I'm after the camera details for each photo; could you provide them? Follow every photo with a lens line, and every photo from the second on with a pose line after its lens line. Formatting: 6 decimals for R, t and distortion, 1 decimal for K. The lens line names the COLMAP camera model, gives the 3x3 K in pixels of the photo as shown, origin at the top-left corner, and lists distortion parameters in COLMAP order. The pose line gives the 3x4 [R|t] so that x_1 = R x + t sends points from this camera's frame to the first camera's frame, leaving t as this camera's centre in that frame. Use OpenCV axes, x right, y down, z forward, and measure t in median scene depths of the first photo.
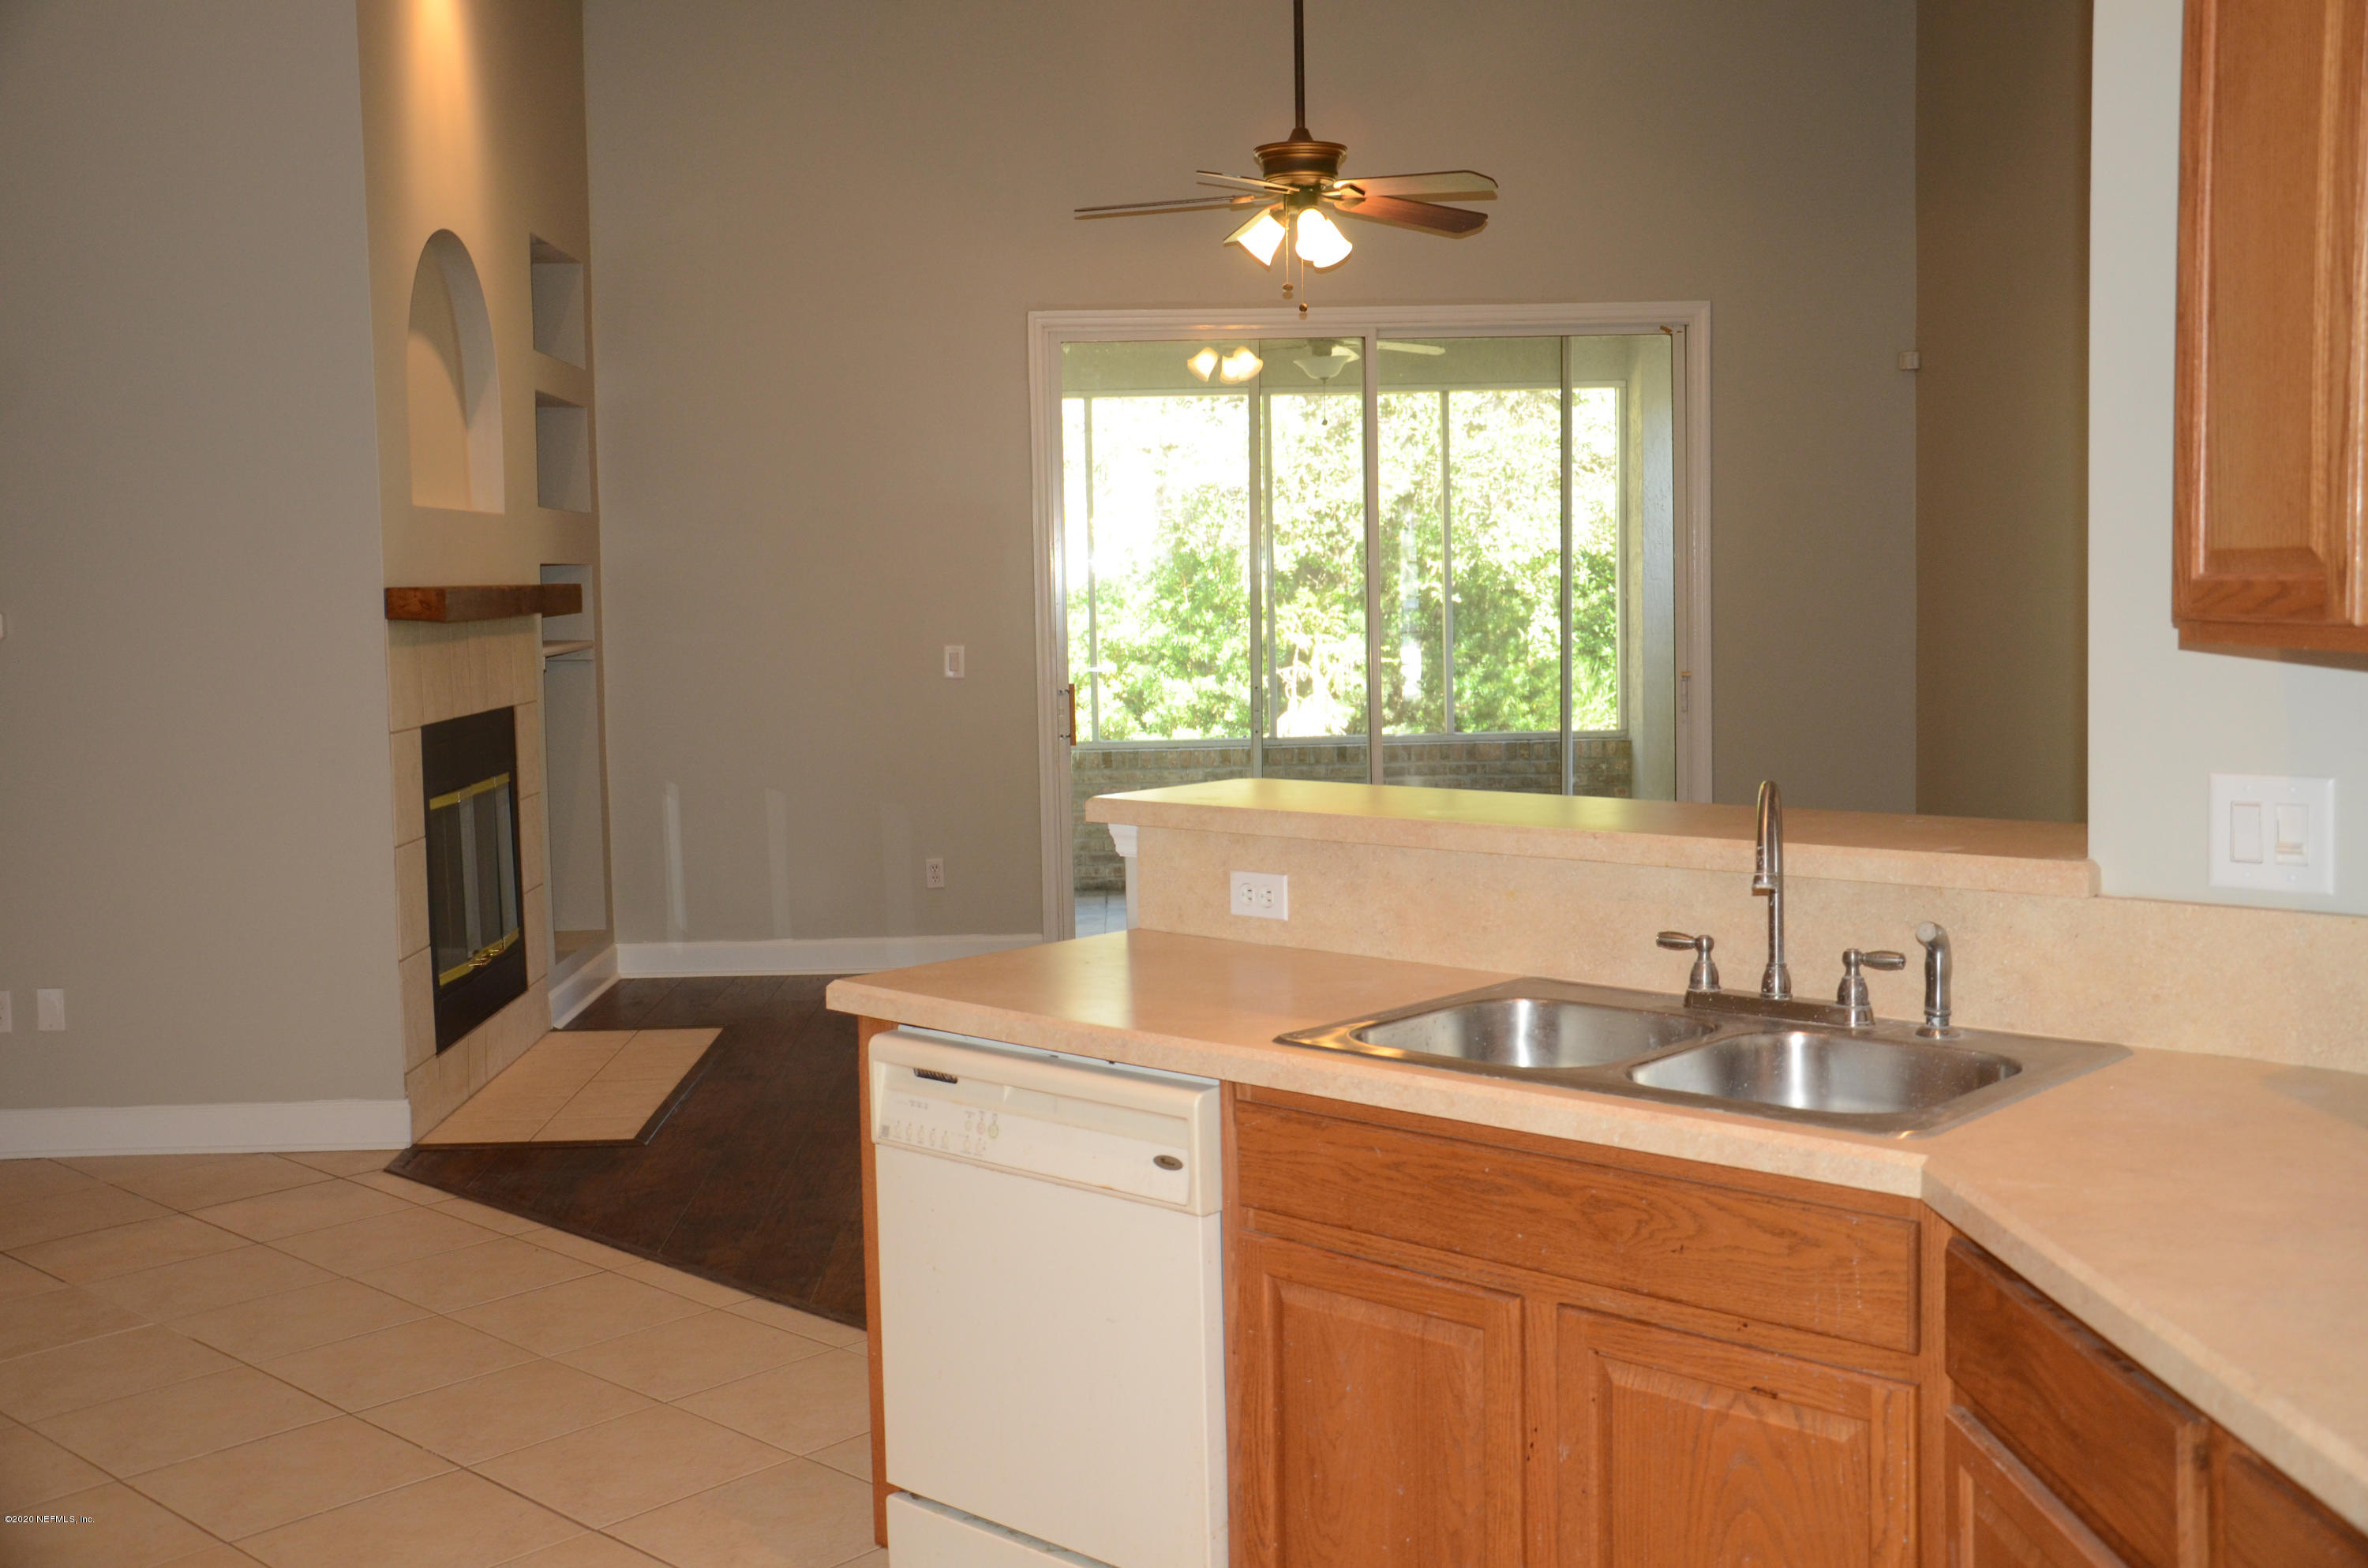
lens RADIAL K [[2318.1, 0, 1185.0], [0, 2318.1, 732.5], [0, 0, 1]] dist [-0.010289, -0.002325]
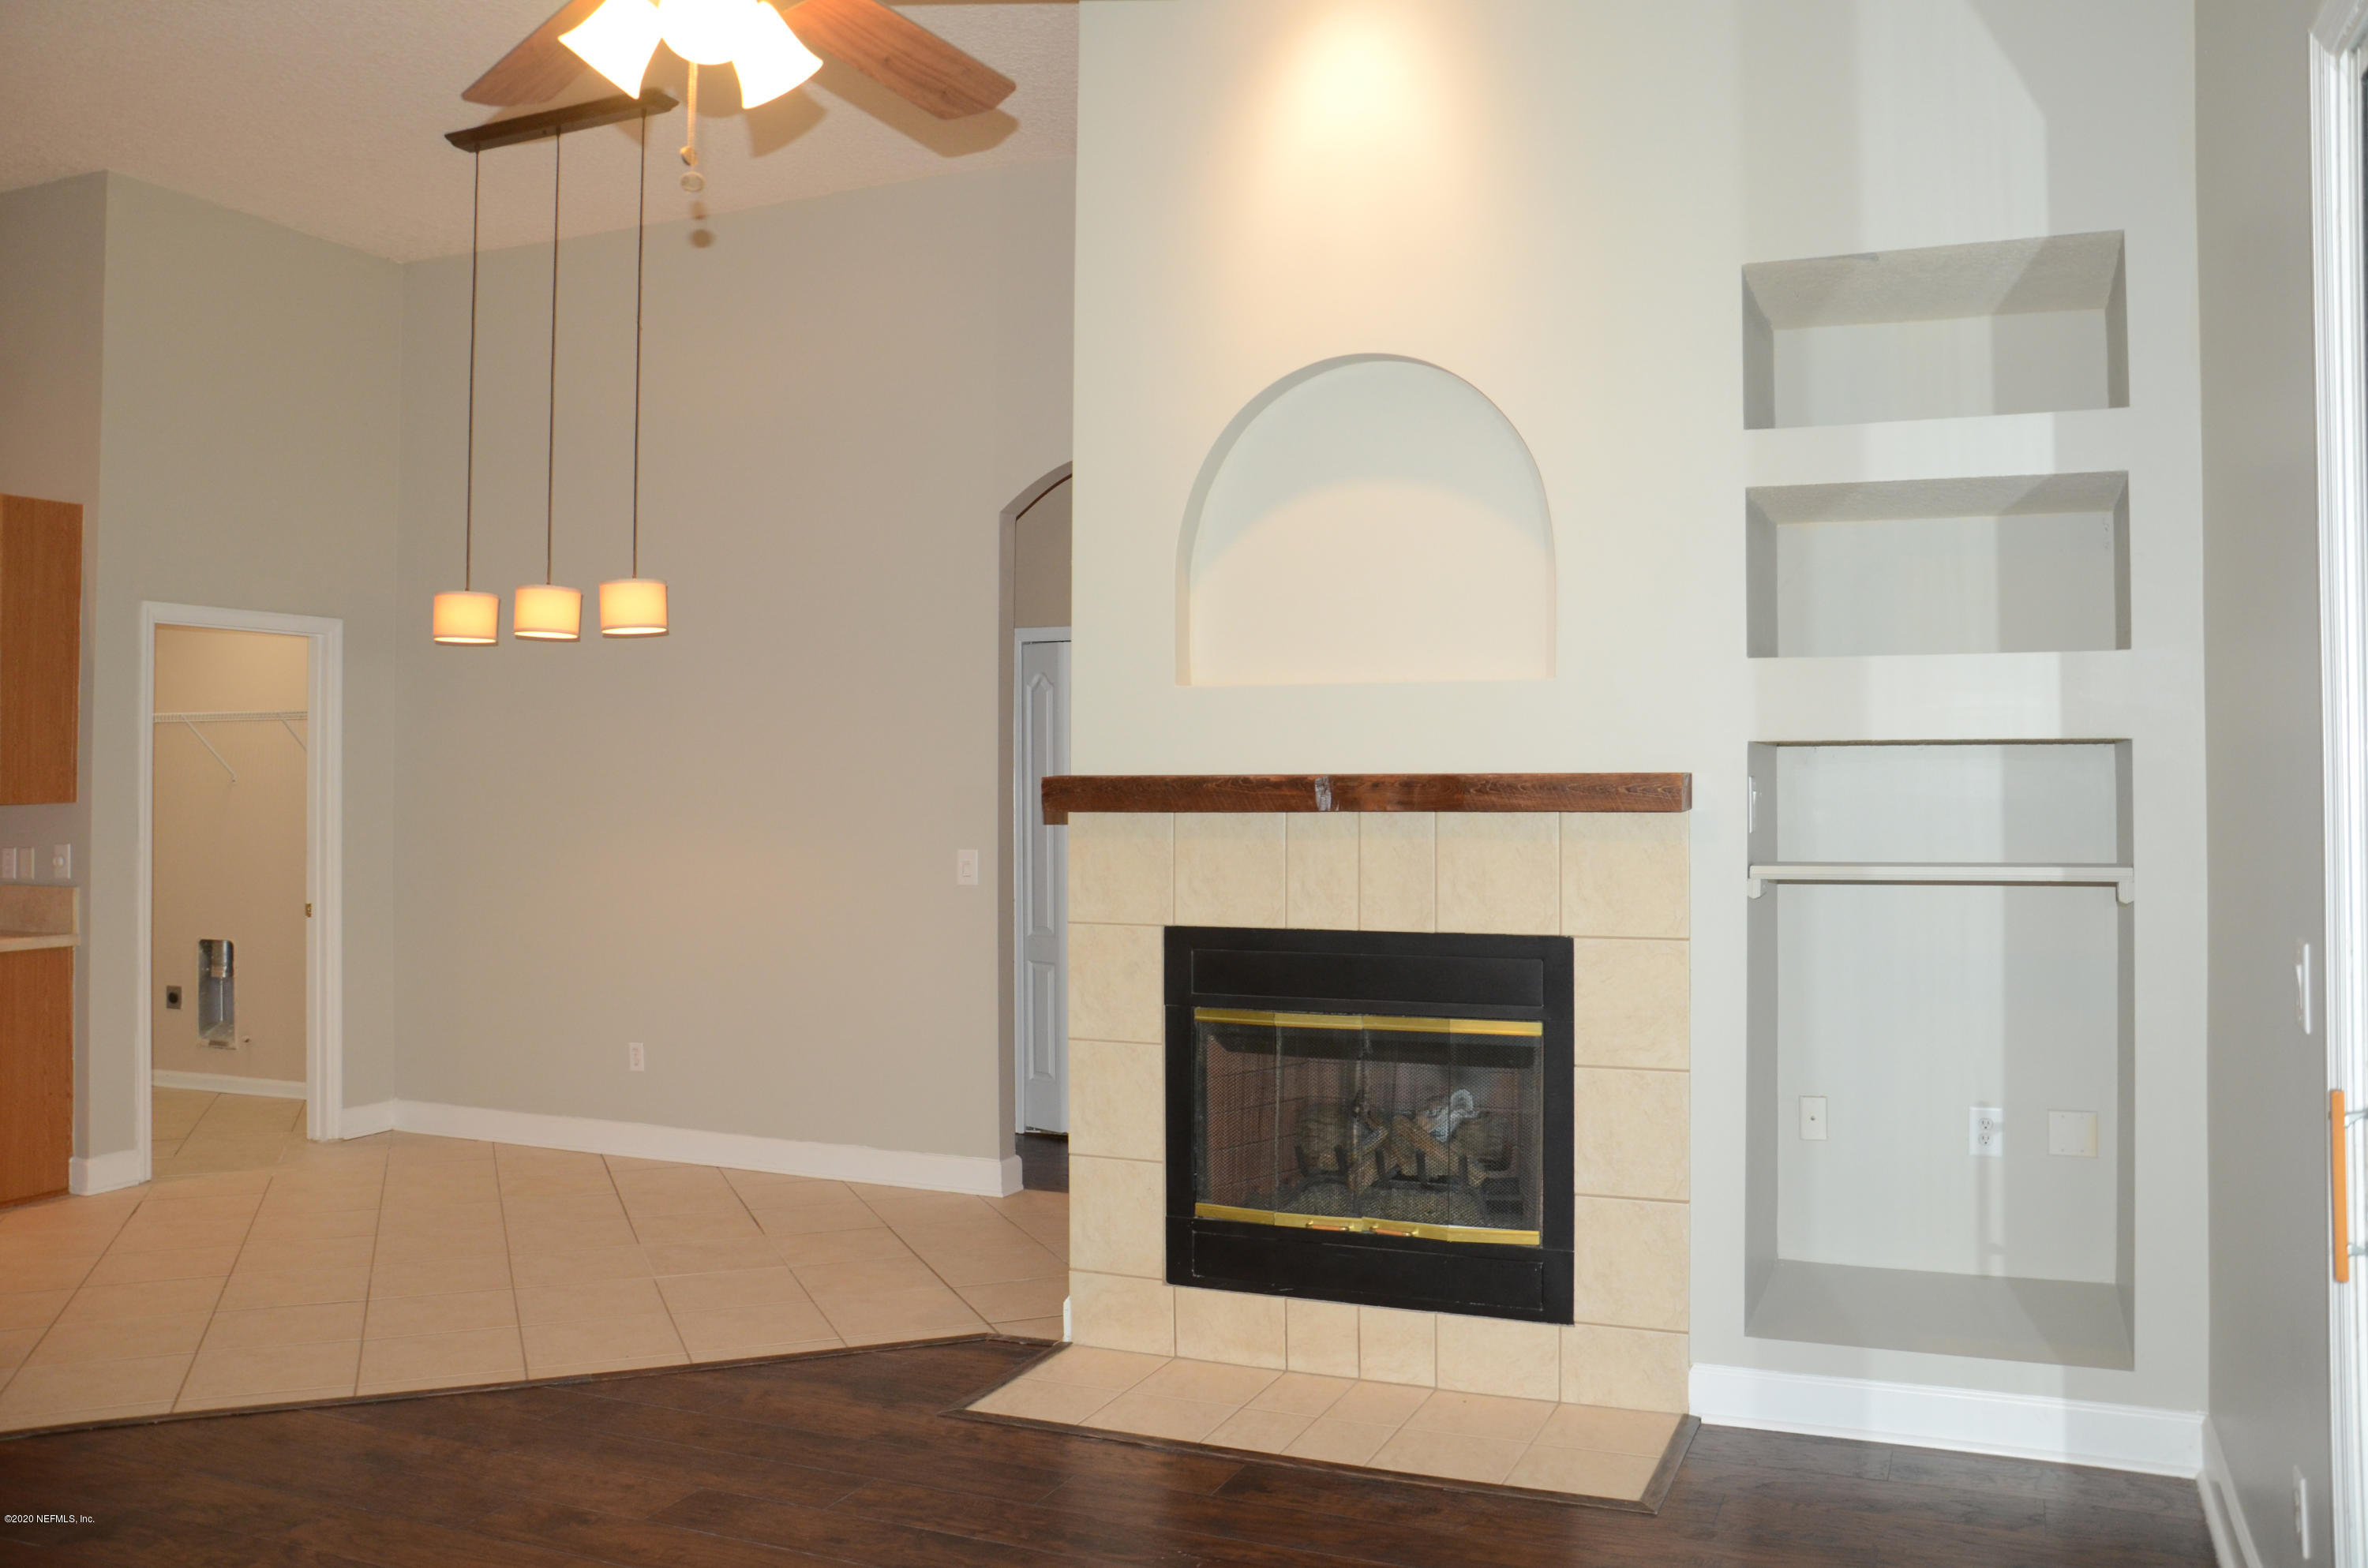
lens RADIAL K [[1892.4, 0, 1182.2], [0, 1892.4, 740.5], [0, 0, 1]] dist [-0.137626, 0.126545]
pose [[-0.424069, 0.000833, -0.905630, 0.105003], [-0.050269, 0.998436, 0.024457, -0.028291], [0.904234, 0.055897, -0.423364, 0.389468]]
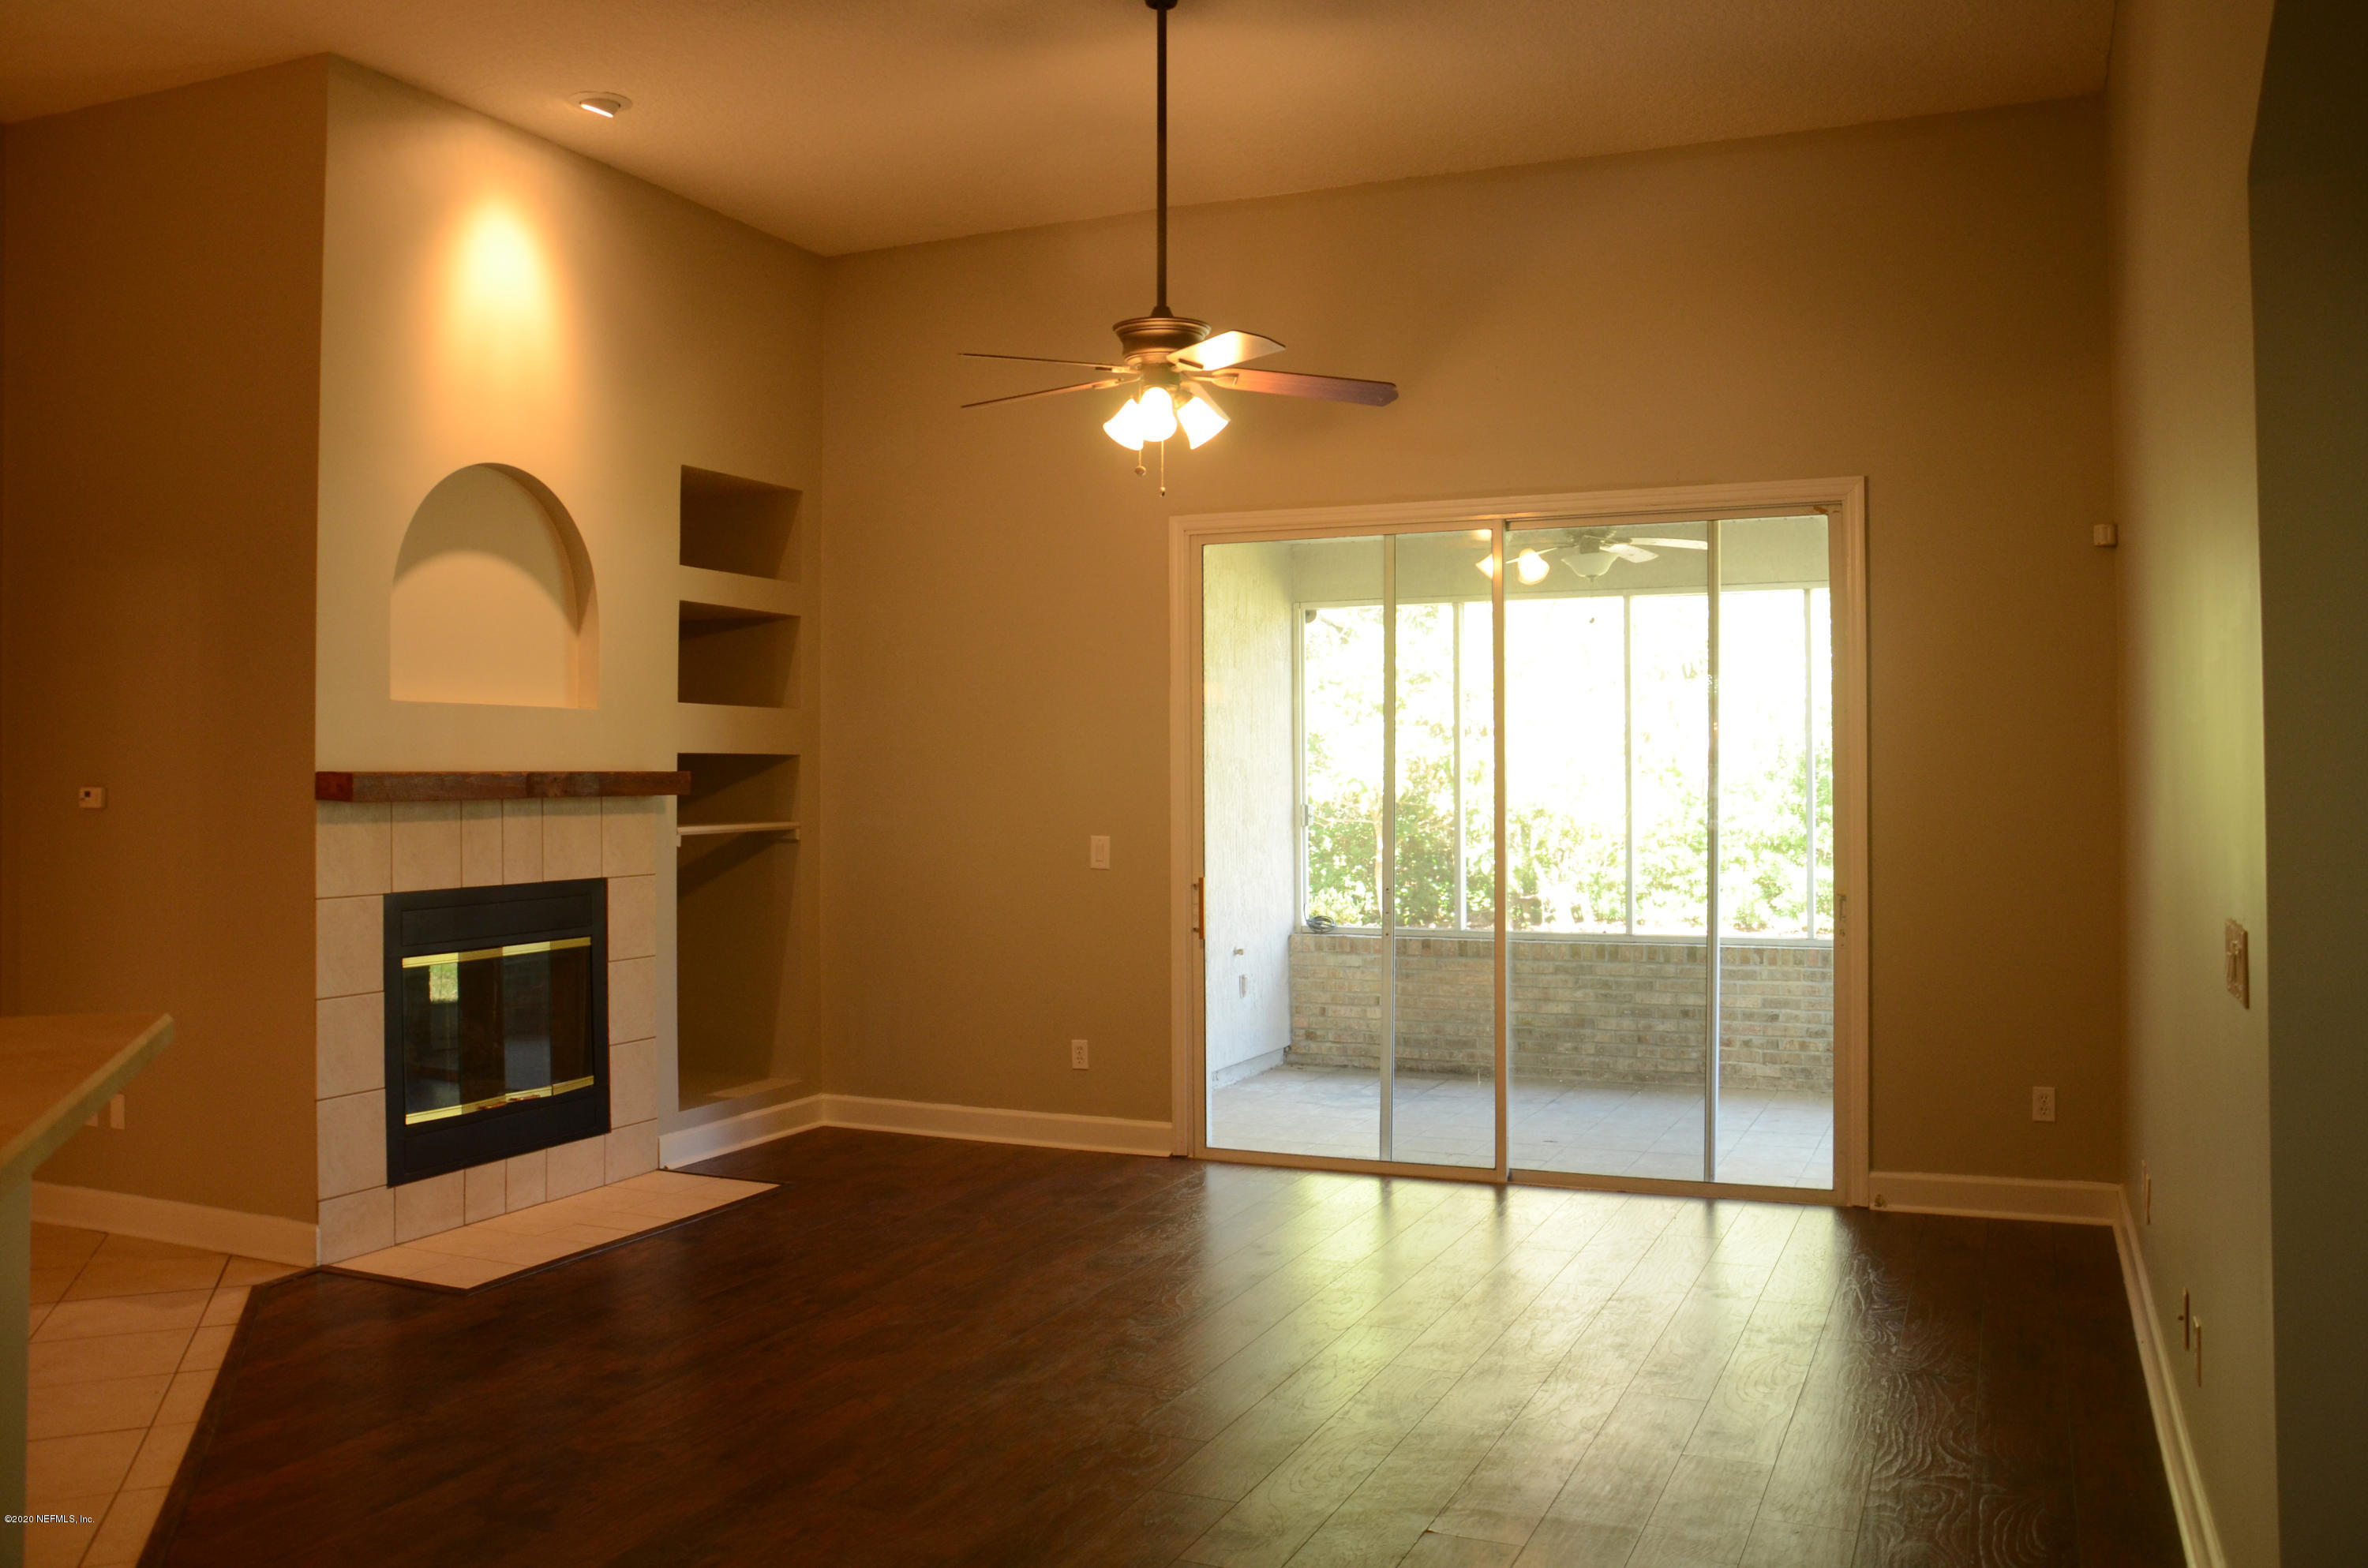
lens RADIAL K [[1892.4, 0, 1182.2], [0, 1892.4, 740.5], [0, 0, 1]] dist [-0.137626, 0.126545]
pose [[0.900512, 0.009249, -0.434733, 0.123173], [-0.044077, 0.996566, -0.070100, -0.009166], [0.432592, 0.082288, 0.897827, 0.101715]]
